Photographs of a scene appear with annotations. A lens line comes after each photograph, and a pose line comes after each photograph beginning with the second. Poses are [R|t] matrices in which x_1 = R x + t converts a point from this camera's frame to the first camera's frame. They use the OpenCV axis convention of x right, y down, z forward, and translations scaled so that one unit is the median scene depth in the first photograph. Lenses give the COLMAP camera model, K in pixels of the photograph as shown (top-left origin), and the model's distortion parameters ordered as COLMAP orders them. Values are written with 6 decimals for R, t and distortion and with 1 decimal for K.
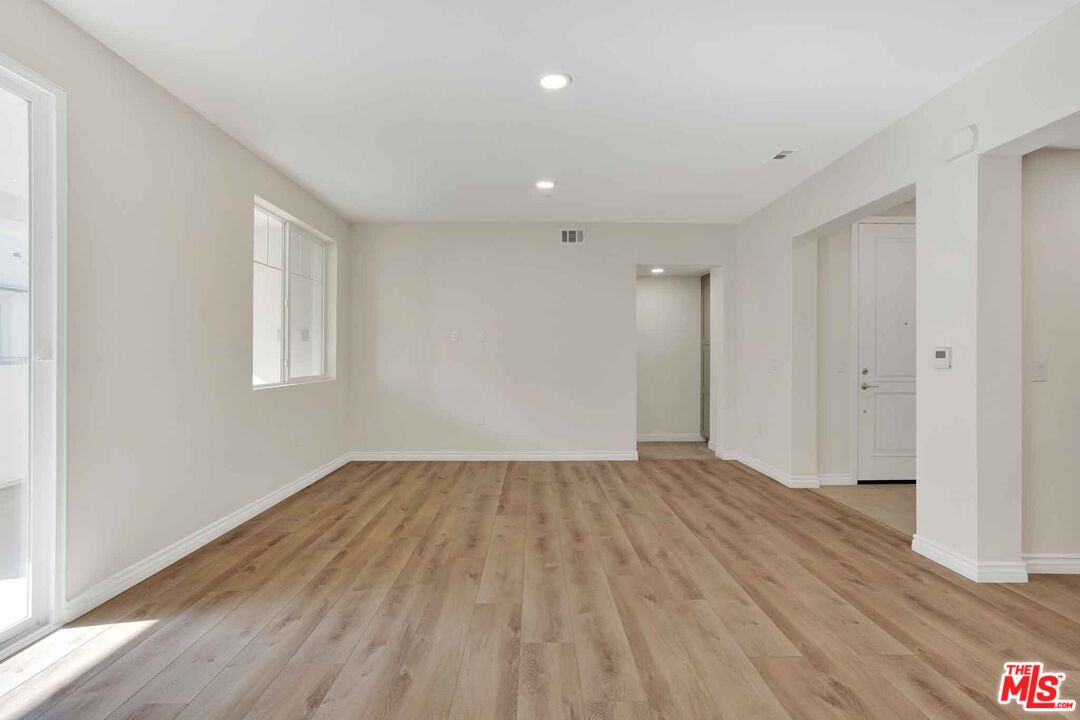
lens RADIAL K [[561.9, 0, 543.3], [0, 561.9, 360.0], [0, 0, 1]] dist [-0.052550, 0.033809]
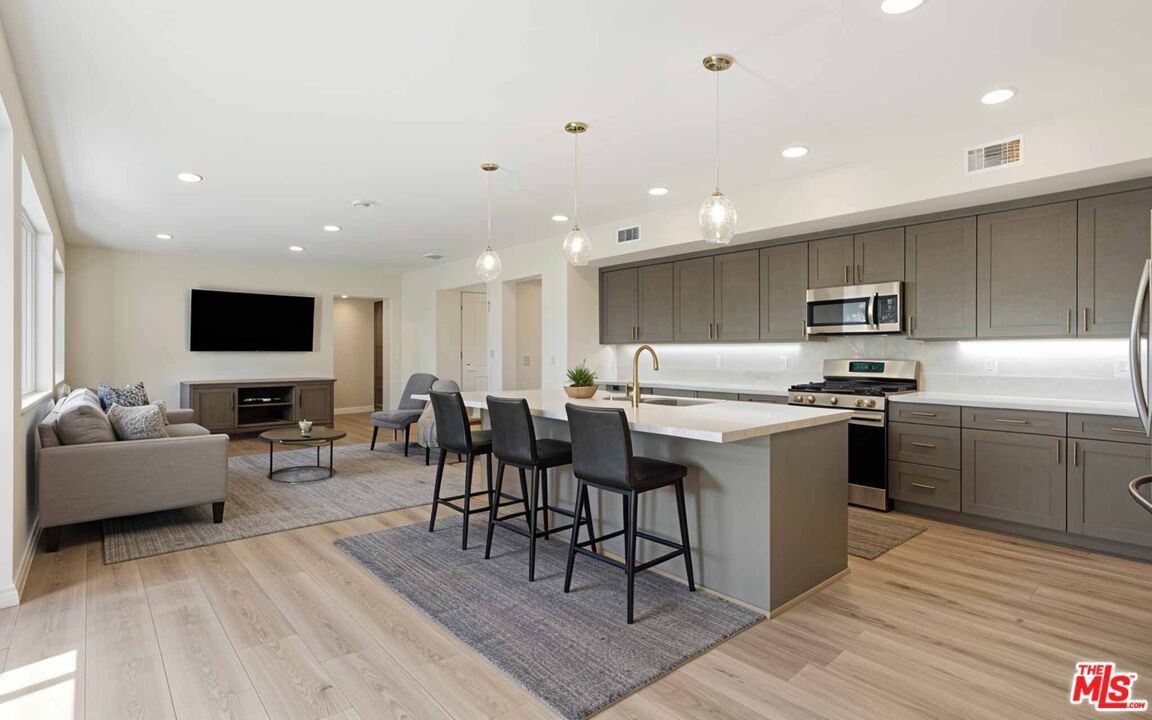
lens RADIAL K [[552.3, 0, 579.9], [0, 552.3, 358.0], [0, 0, 1]] dist [0.023434, 0.000023]
pose [[0.749755, 0.002307, 0.661712, -0.621289], [-0.004283, 0.999990, 0.001366, -0.002666], [-0.661702, -0.003858, 0.749757, -1.057358]]
